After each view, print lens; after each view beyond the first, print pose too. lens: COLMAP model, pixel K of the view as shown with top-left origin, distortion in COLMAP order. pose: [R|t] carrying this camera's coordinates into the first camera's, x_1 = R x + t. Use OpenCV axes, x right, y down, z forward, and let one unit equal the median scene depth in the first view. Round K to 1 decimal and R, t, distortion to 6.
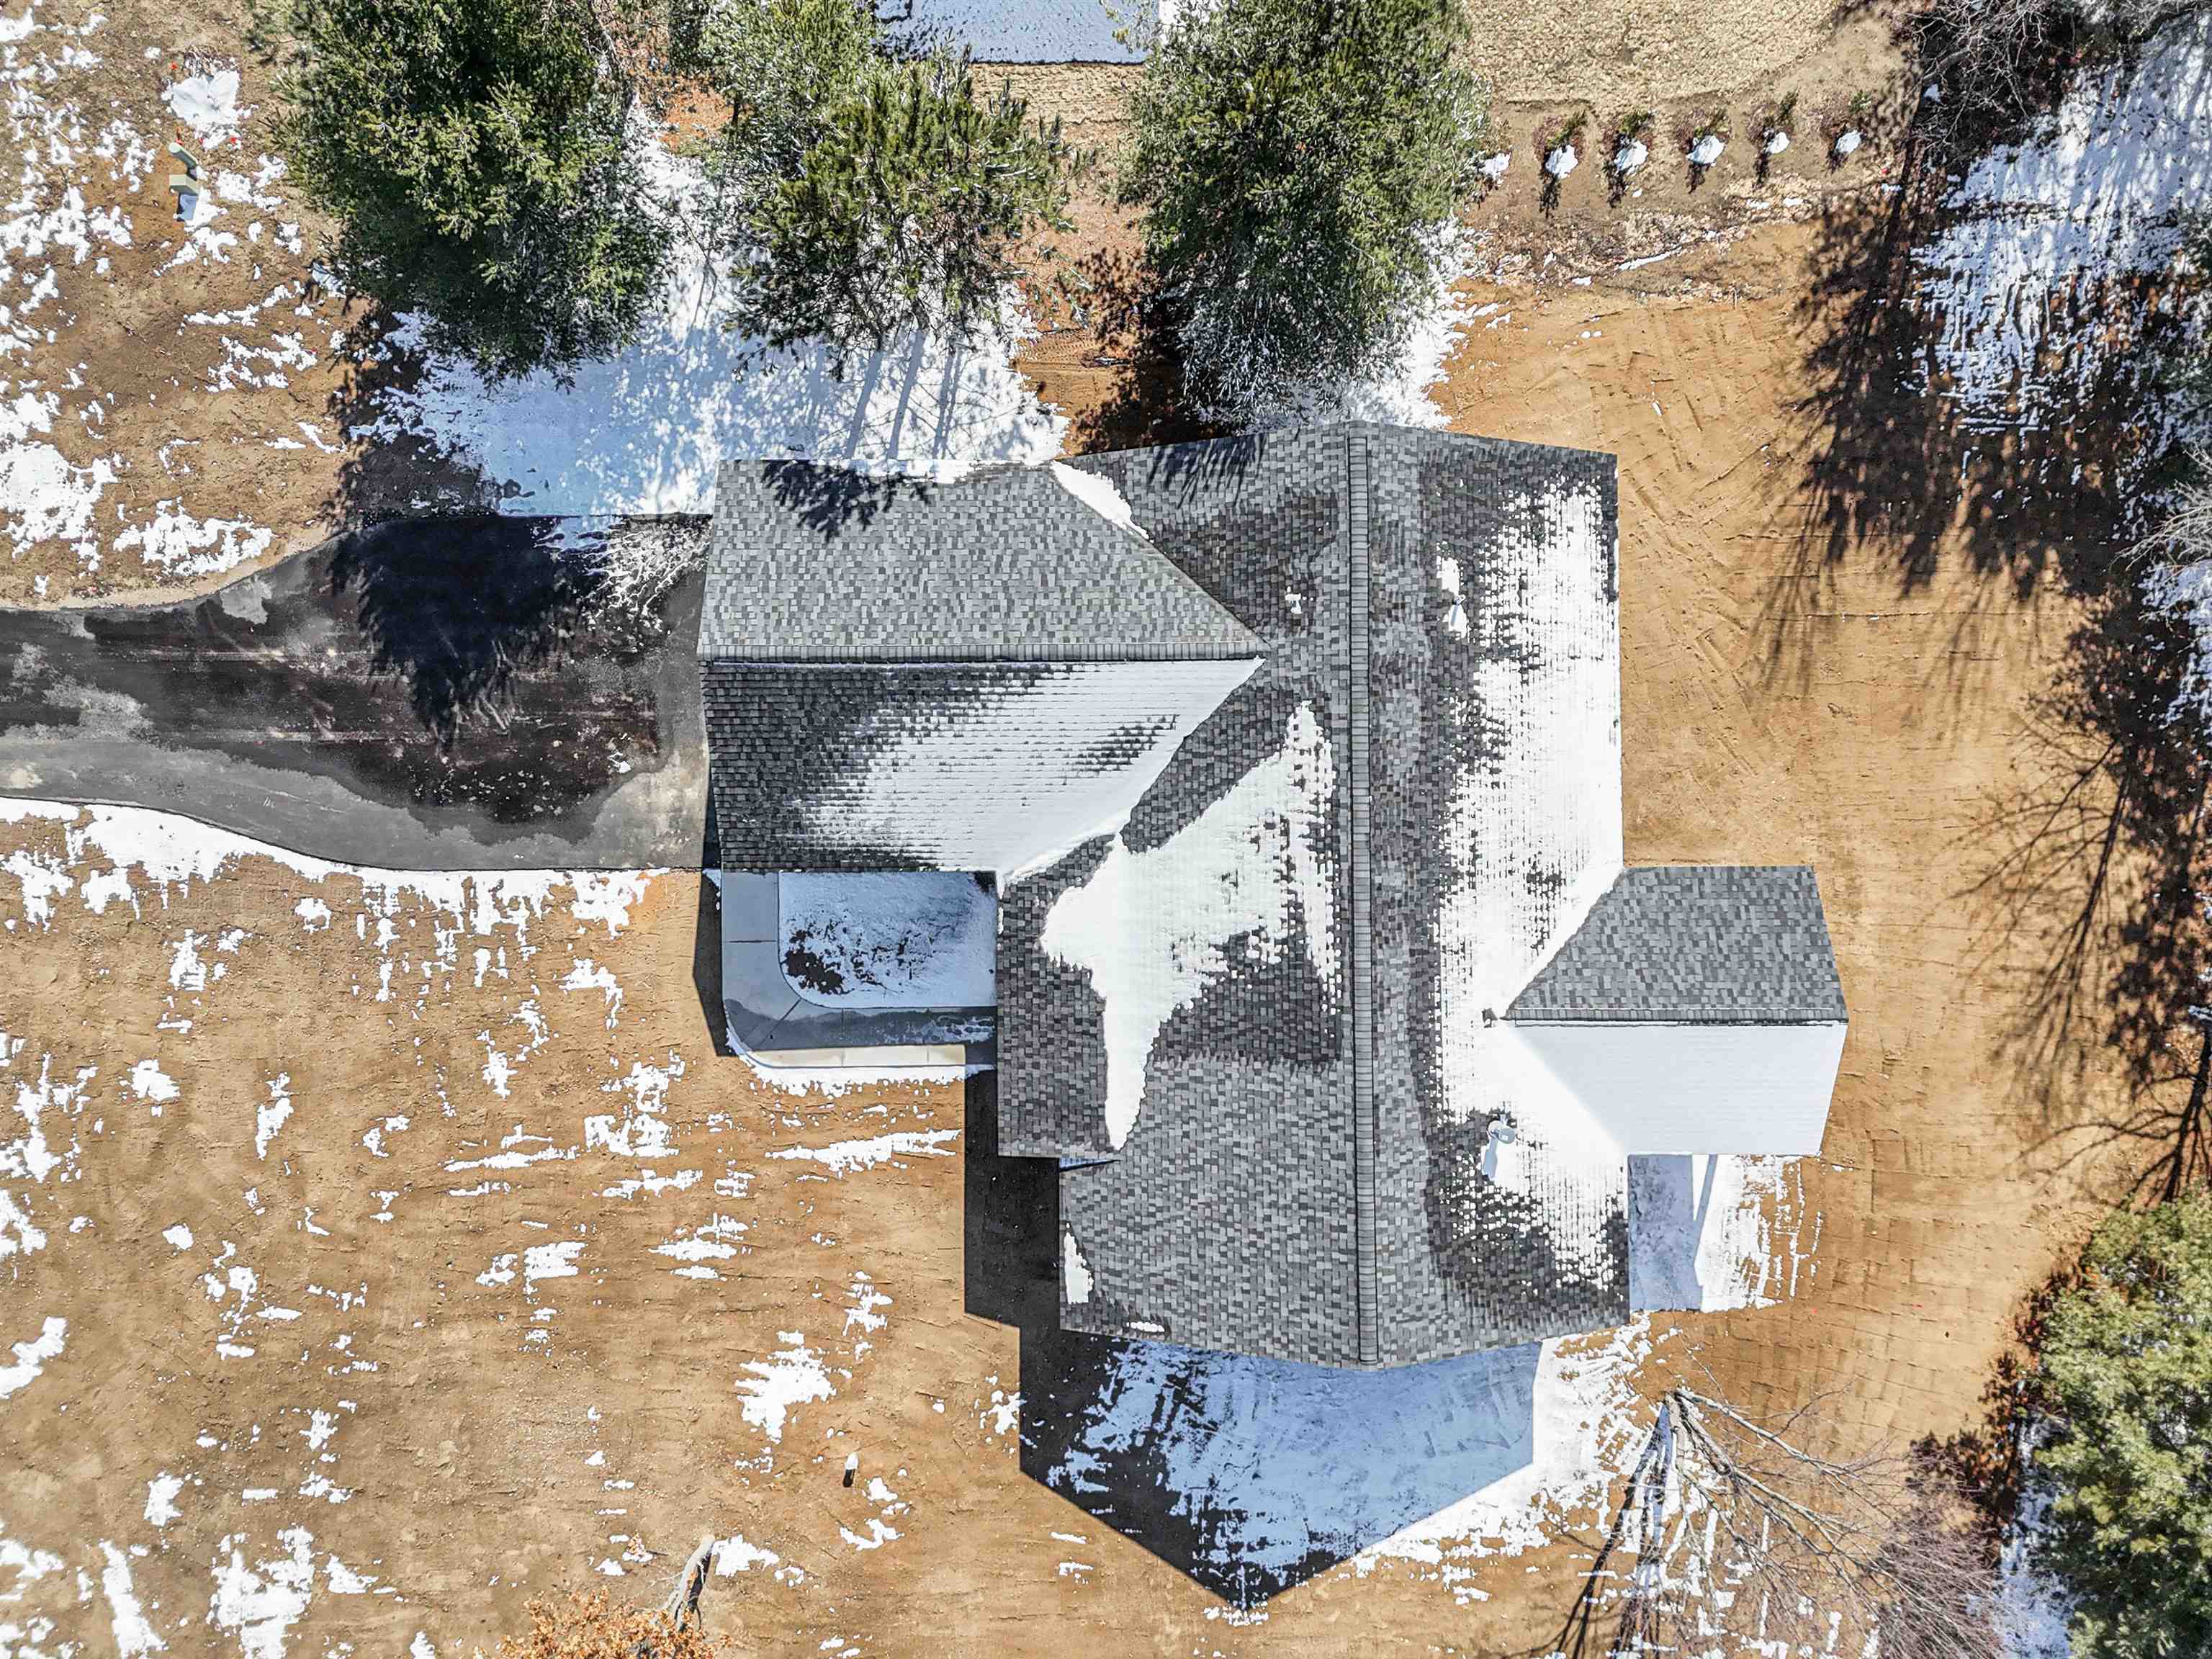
lens RADIAL K [[1624.0, 0, 1108.2], [0, 1624.0, 826.9], [0, 0, 1]] dist [0.080130, -0.084909]
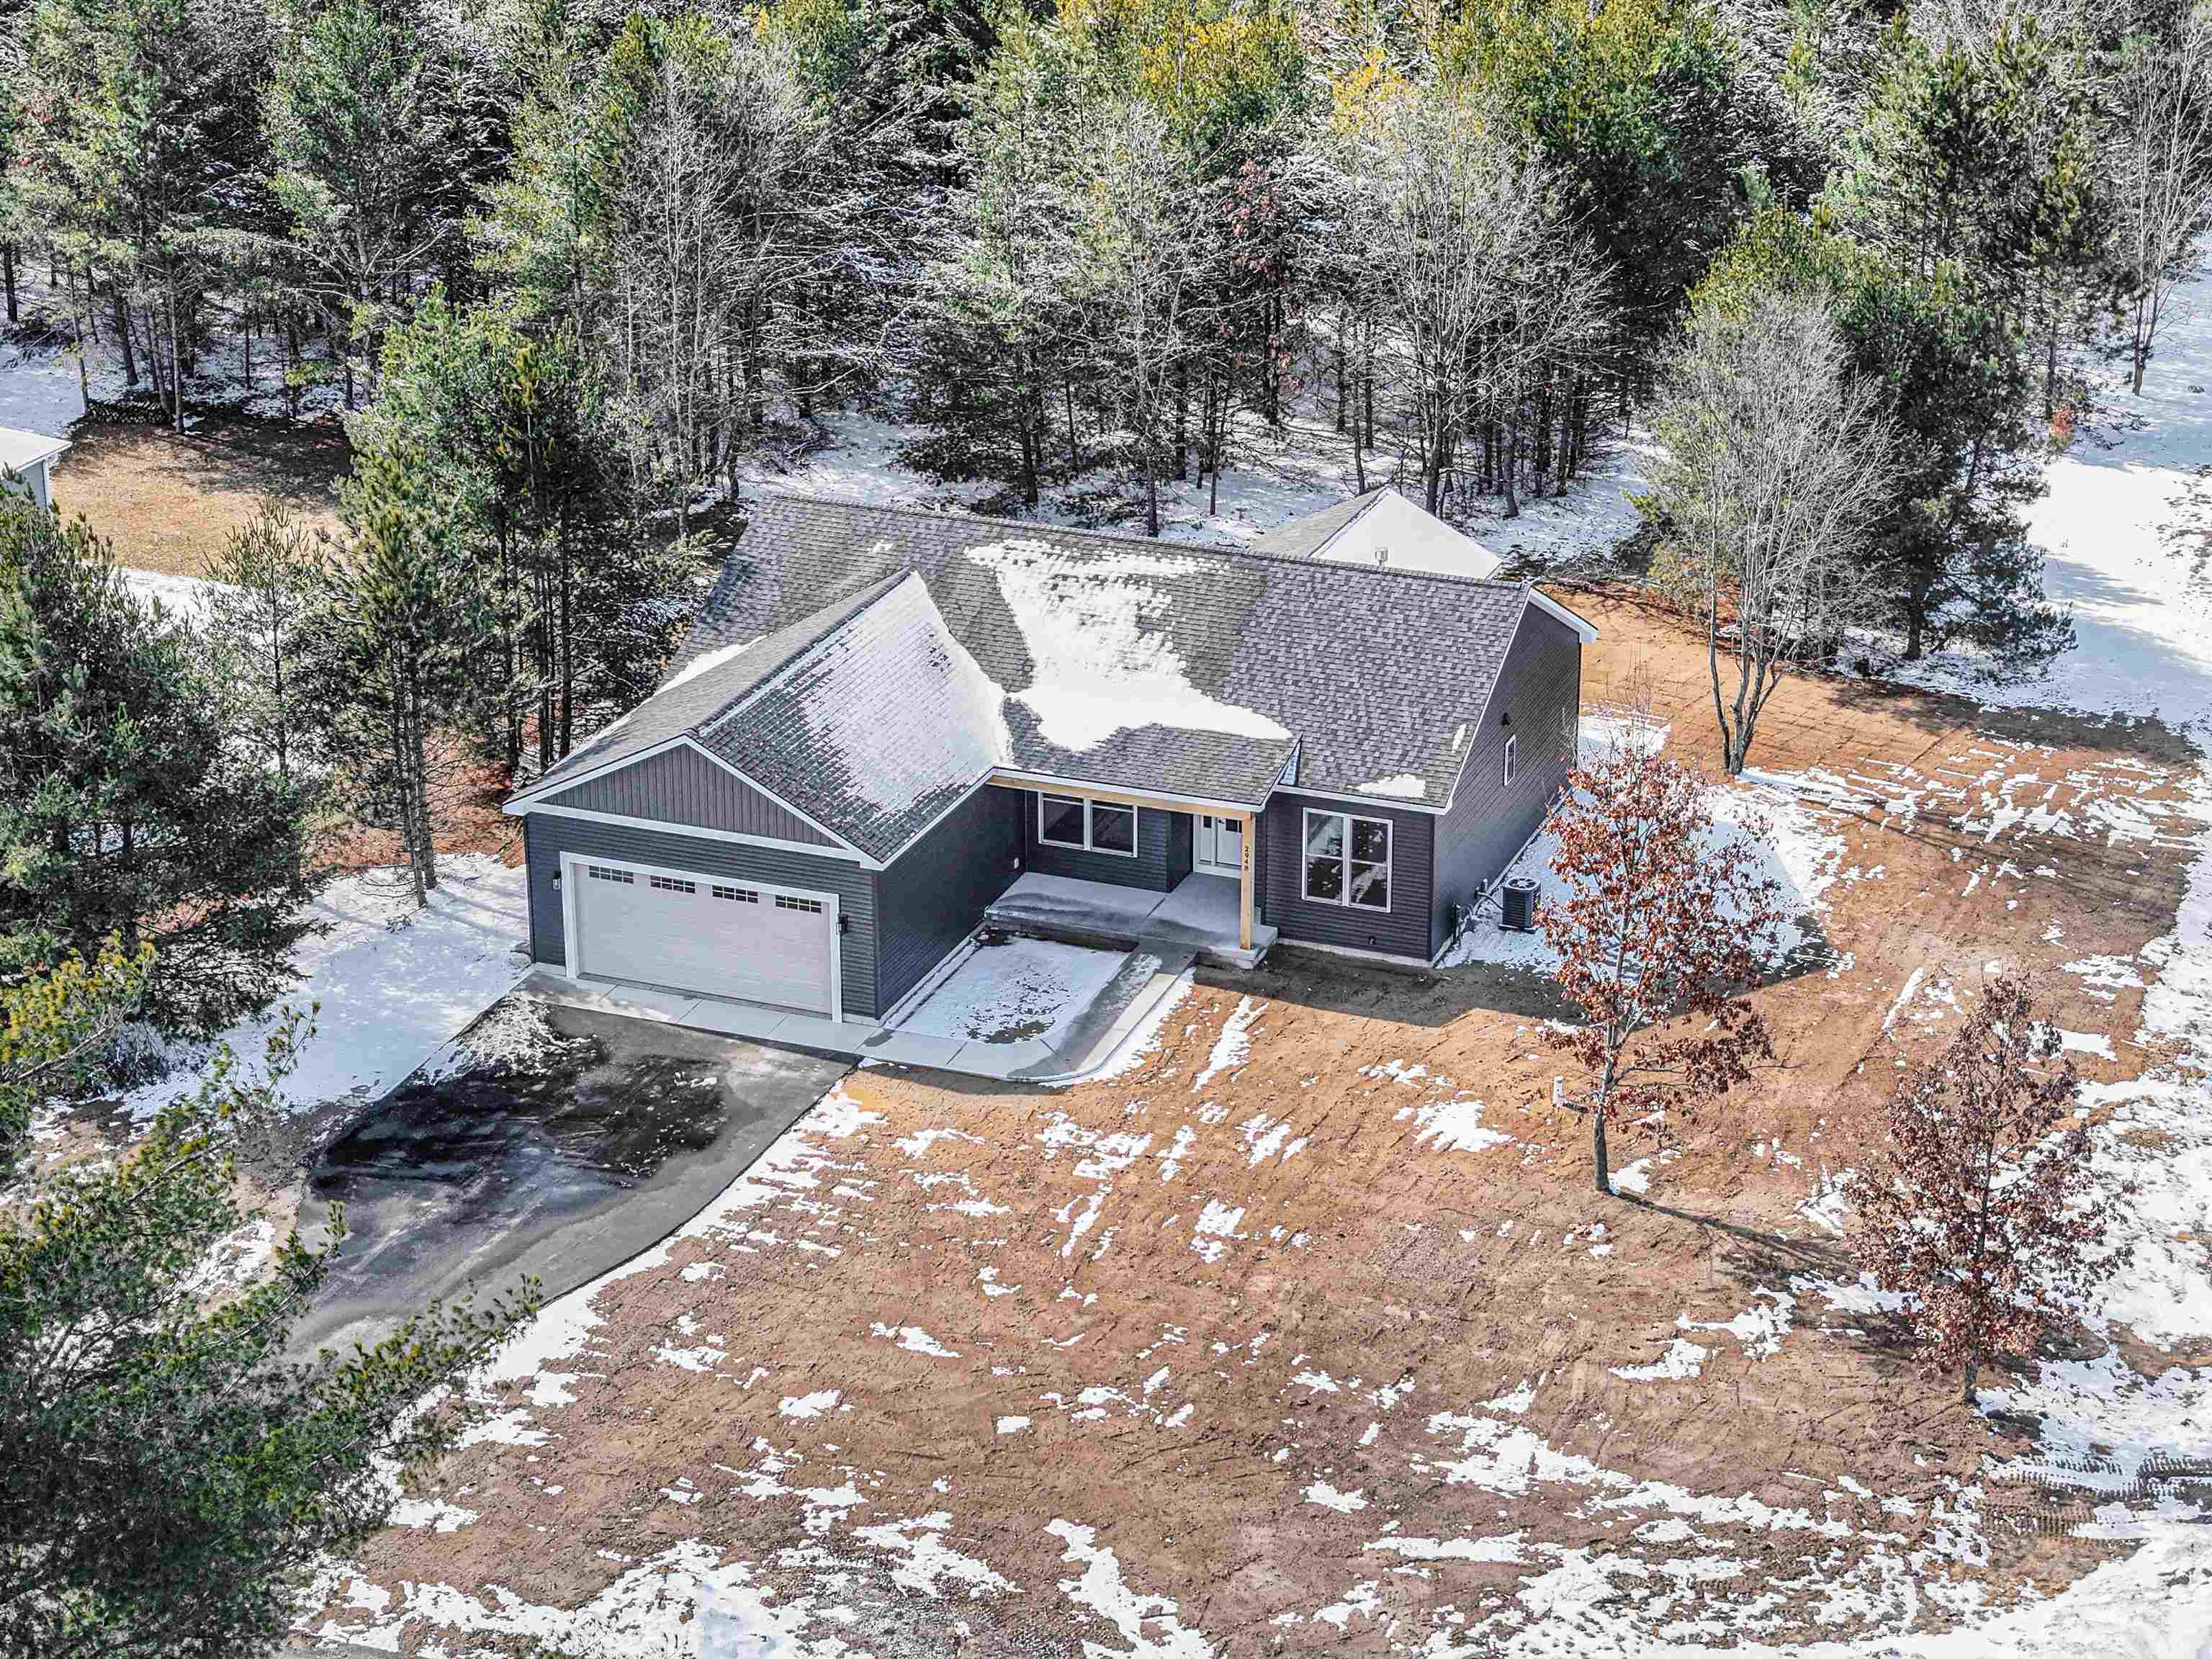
lens RADIAL K [[4428.9, 0, 1106.0], [0, 4428.9, 829.5], [0, 0, 1]] dist [-0.187131, 0.451244]
pose [[0.373736, -0.359742, 0.854931, -2.151659], [0.927476, 0.155366, -0.340074, 0.922779], [-0.010488, 0.920025, 0.391718, -0.029944]]
